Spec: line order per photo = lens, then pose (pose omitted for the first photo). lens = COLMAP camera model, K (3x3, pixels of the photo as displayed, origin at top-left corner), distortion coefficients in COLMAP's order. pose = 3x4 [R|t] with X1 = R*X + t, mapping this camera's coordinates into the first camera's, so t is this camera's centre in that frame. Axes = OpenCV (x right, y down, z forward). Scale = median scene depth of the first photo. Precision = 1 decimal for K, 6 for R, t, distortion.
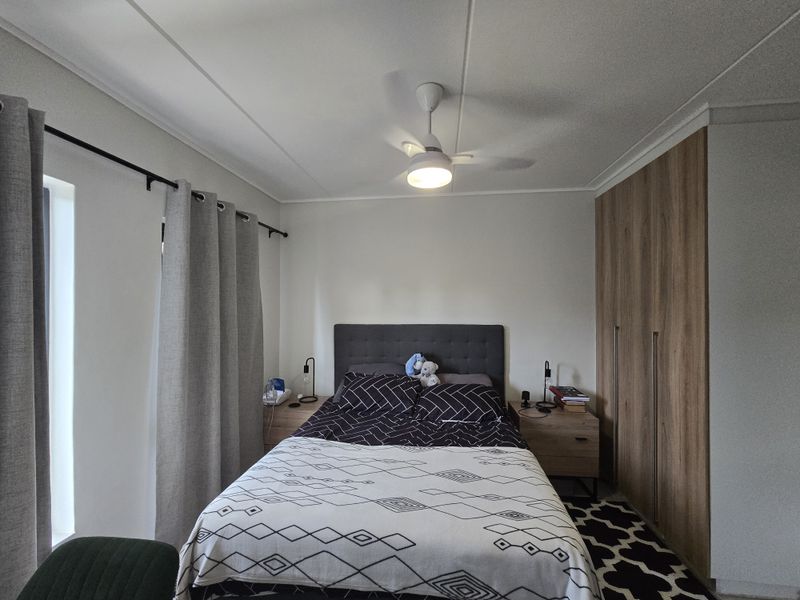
lens RADIAL K [[329.7, 0, 403.3], [0, 329.7, 302.9], [0, 0, 1]] dist [-0.001954, 0.000700]
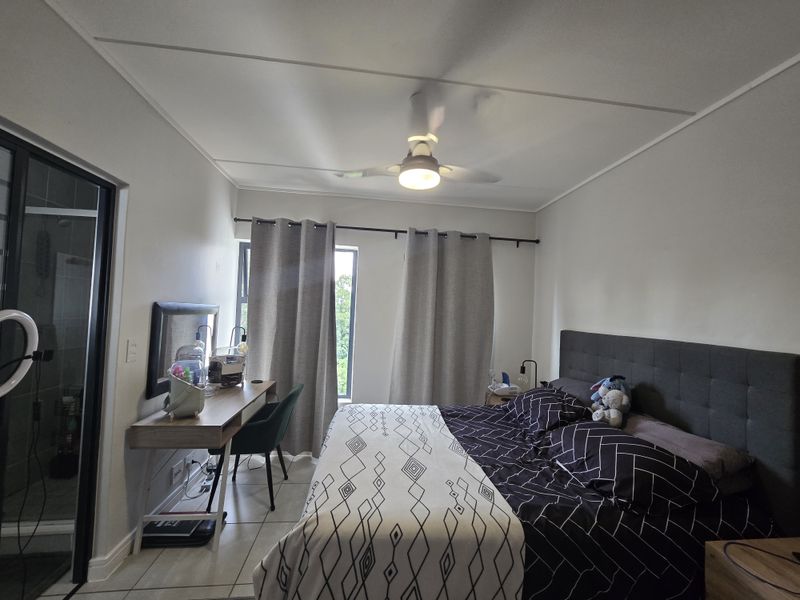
lens RADIAL K [[329.7, 0, 403.3], [0, 329.7, 302.9], [0, 0, 1]] dist [-0.001954, 0.000700]
pose [[0.216747, -0.014653, -0.976118, 0.797793], [-0.036326, 0.999074, -0.023064, 0.038753], [0.975552, 0.040458, 0.216014, 0.522062]]
